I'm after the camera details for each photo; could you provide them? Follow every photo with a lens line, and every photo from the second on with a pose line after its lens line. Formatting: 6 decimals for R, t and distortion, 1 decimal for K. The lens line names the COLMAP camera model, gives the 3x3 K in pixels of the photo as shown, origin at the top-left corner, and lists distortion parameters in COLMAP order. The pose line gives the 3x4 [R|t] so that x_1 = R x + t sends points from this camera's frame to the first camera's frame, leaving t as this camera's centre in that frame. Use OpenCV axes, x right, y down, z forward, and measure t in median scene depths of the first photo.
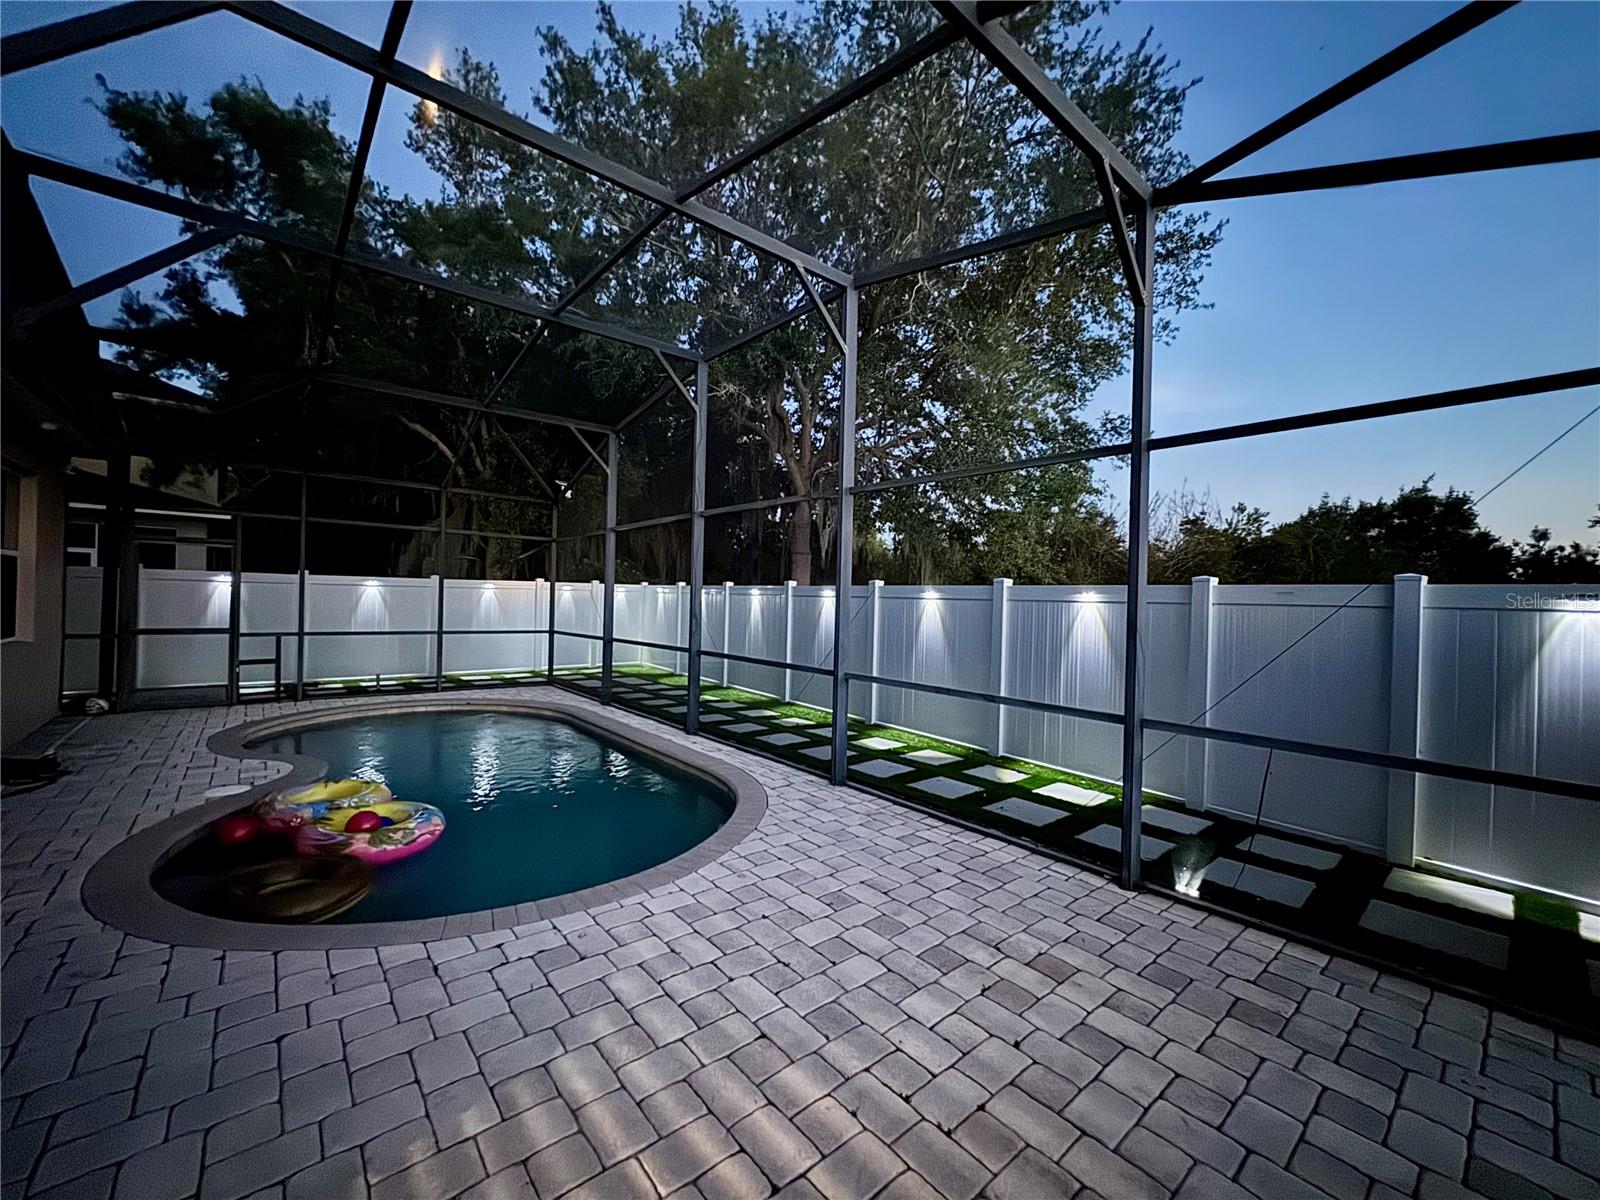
lens RADIAL K [[634.6, 0, 800.9], [0, 634.6, 599.6], [0, 0, 1]] dist [0.000926, -0.000249]
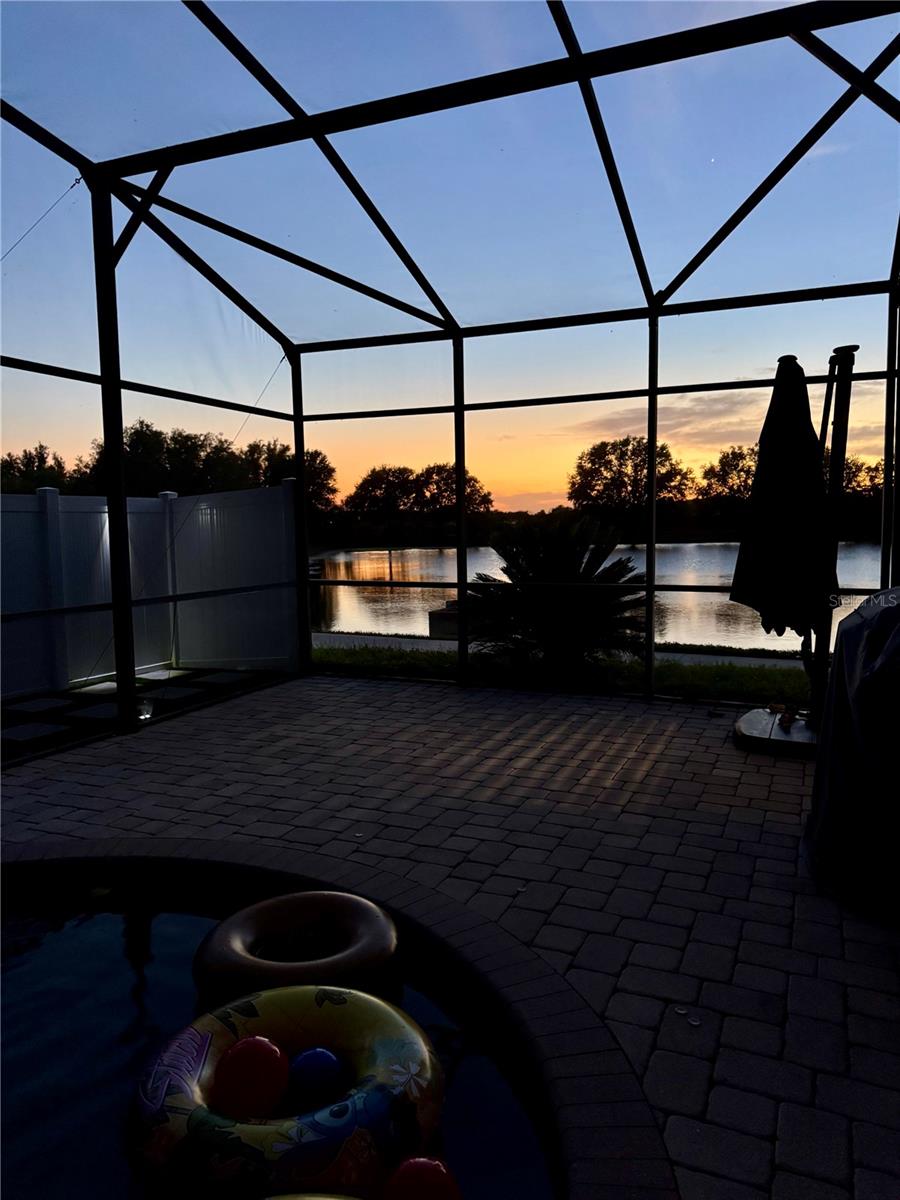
lens RADIAL K [[848.9, 0, 449.3], [0, 848.9, 605.5], [0, 0, 1]] dist [0.061120, -0.057664]
pose [[-0.439004, -0.107477, 0.892034, -1.055863], [-0.001783, 0.992922, 0.118755, -0.009245], [-0.898483, 0.050543, -0.436088, 0.949697]]
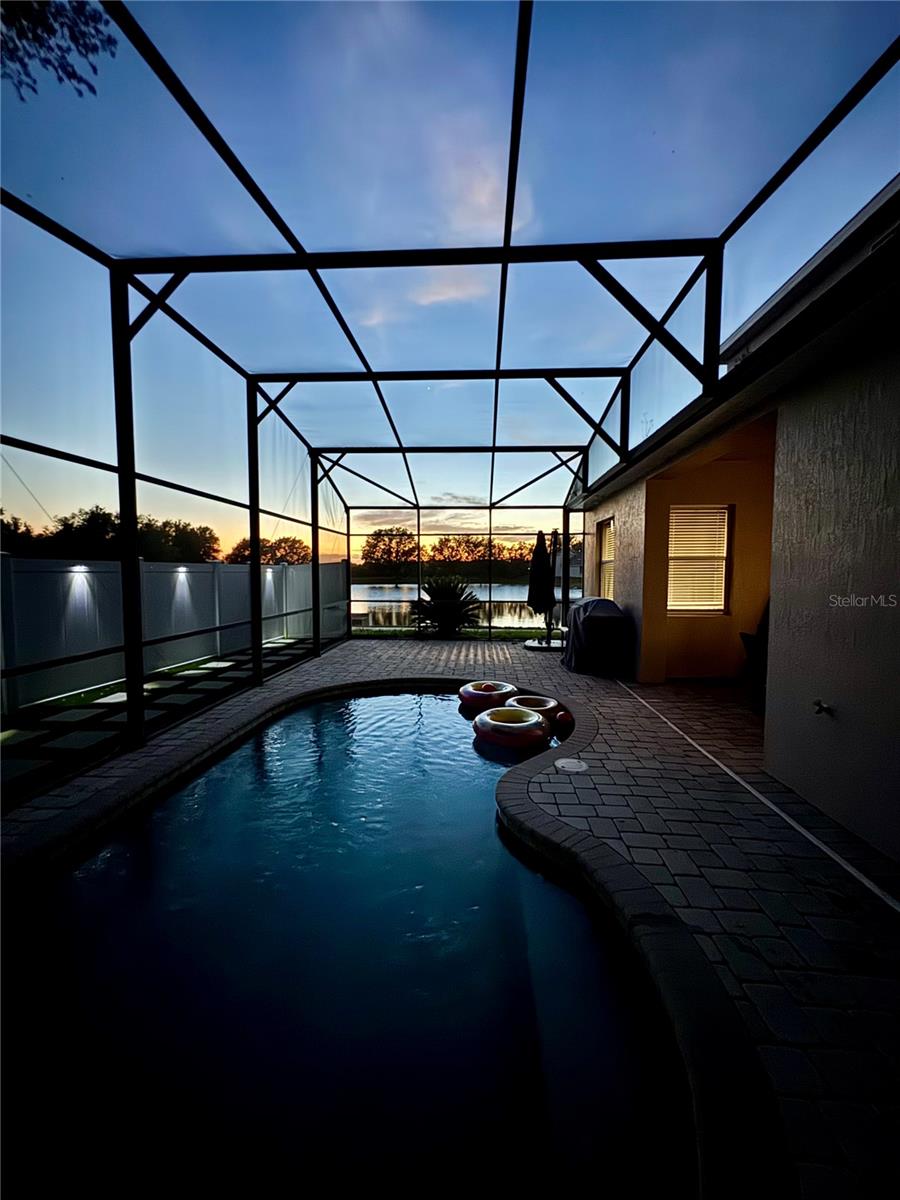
lens RADIAL K [[476.0, 0, 450.3], [0, 476.0, 598.5], [0, 0, 1]] dist [0.000926, -0.000249]
pose [[-0.722365, -0.067801, 0.688180, -1.389319], [-0.022246, 0.996945, 0.074869, -0.060178], [-0.691154, 0.038774, -0.721667, 1.911478]]
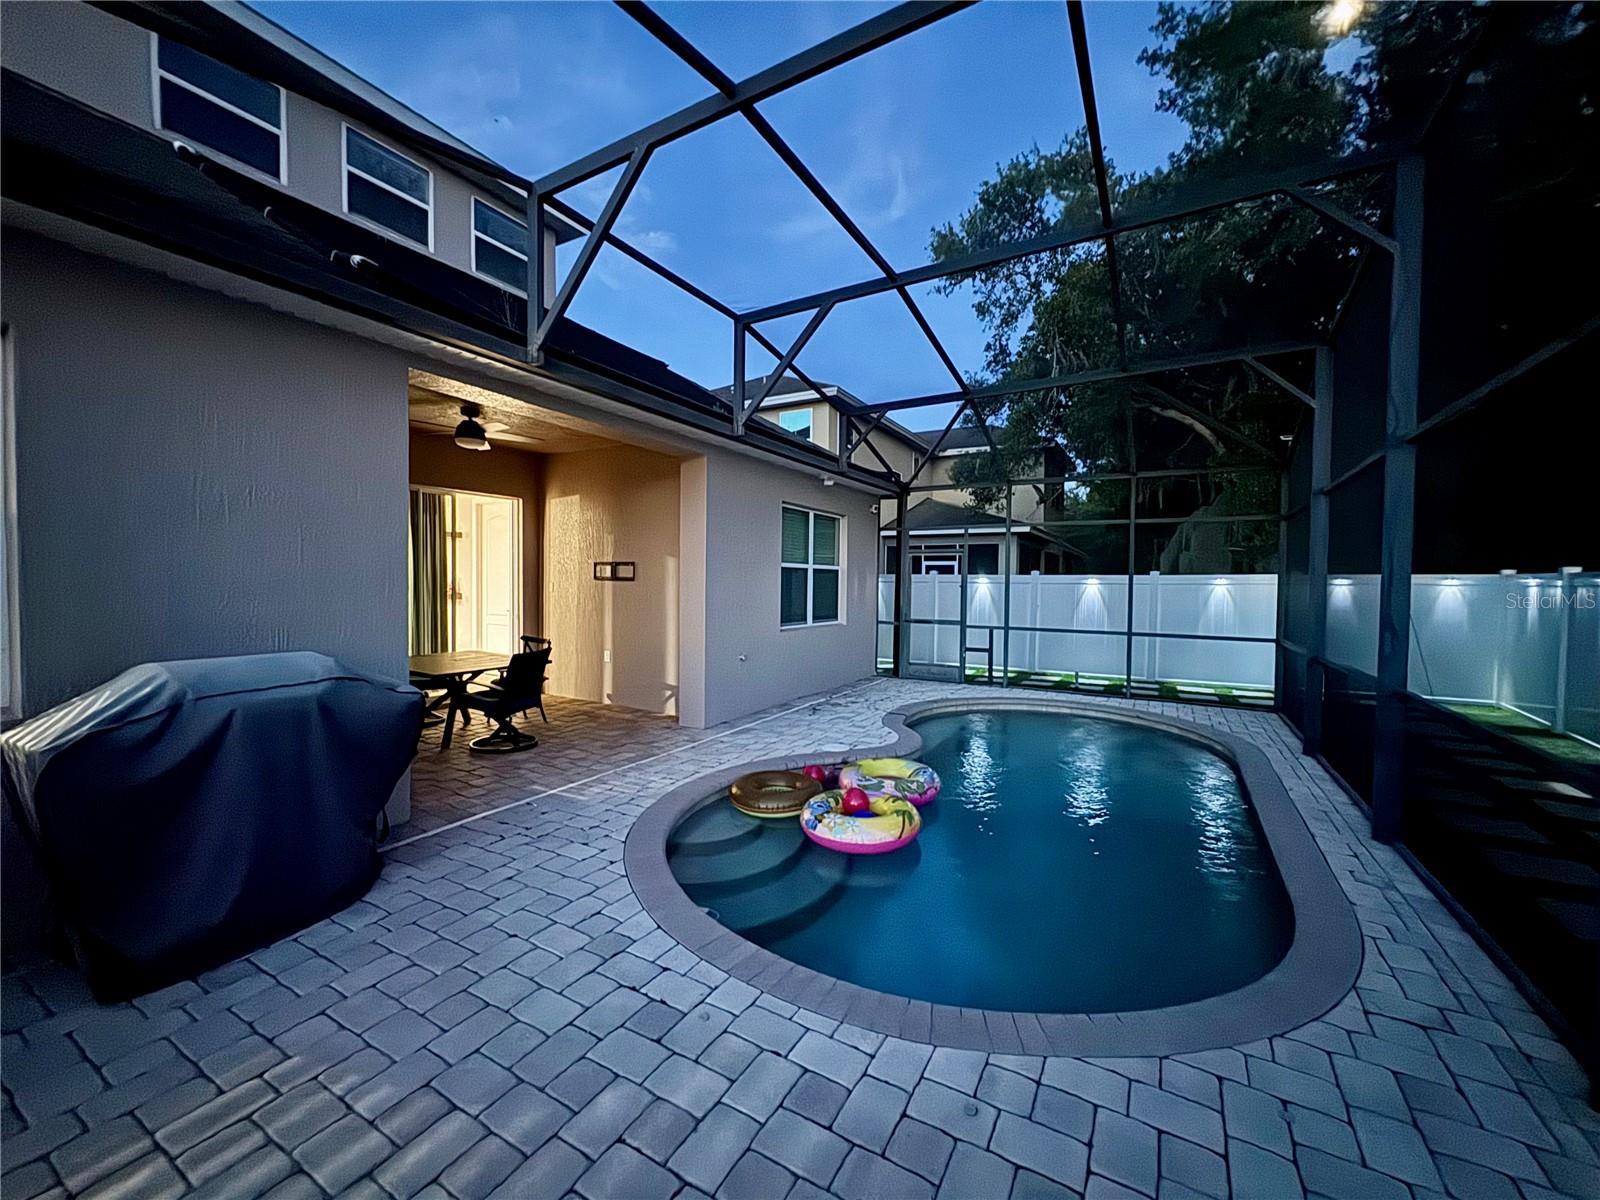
lens RADIAL K [[634.6, 0, 795.9], [0, 634.6, 601.3], [0, 0, 1]] dist [0.000926, -0.000249]
pose [[0.339845, 0.006066, -0.940462, 0.290368], [-0.001440, 0.999981, 0.005929, 0.000697], [0.940480, -0.000661, 0.339848, 0.545264]]
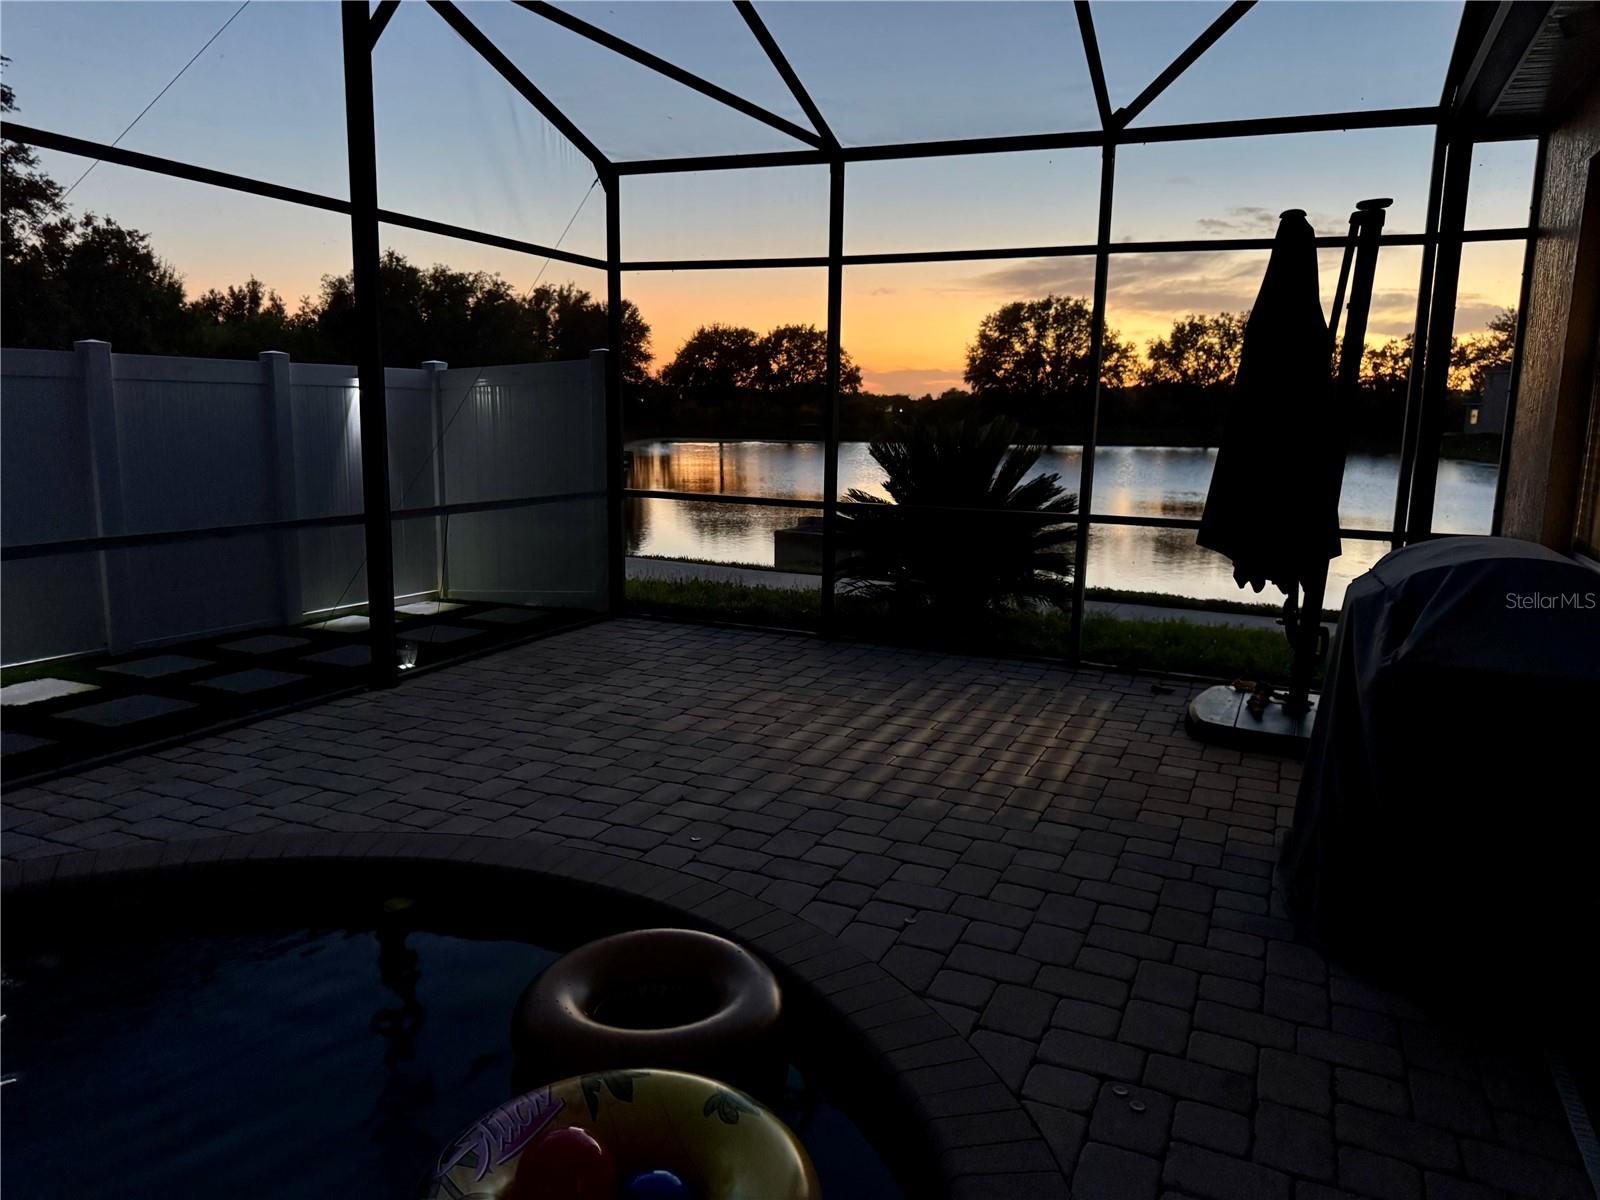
lens RADIAL K [[1131.9, 0, 796.2], [0, 1131.9, 604.0], [0, 0, 1]] dist [0.061120, -0.057664]
pose [[-0.433994, -0.190417, 0.880563, -1.041266], [-0.037042, 0.980353, 0.193740, -0.028363], [-0.900154, 0.051464, -0.432520, 0.968524]]
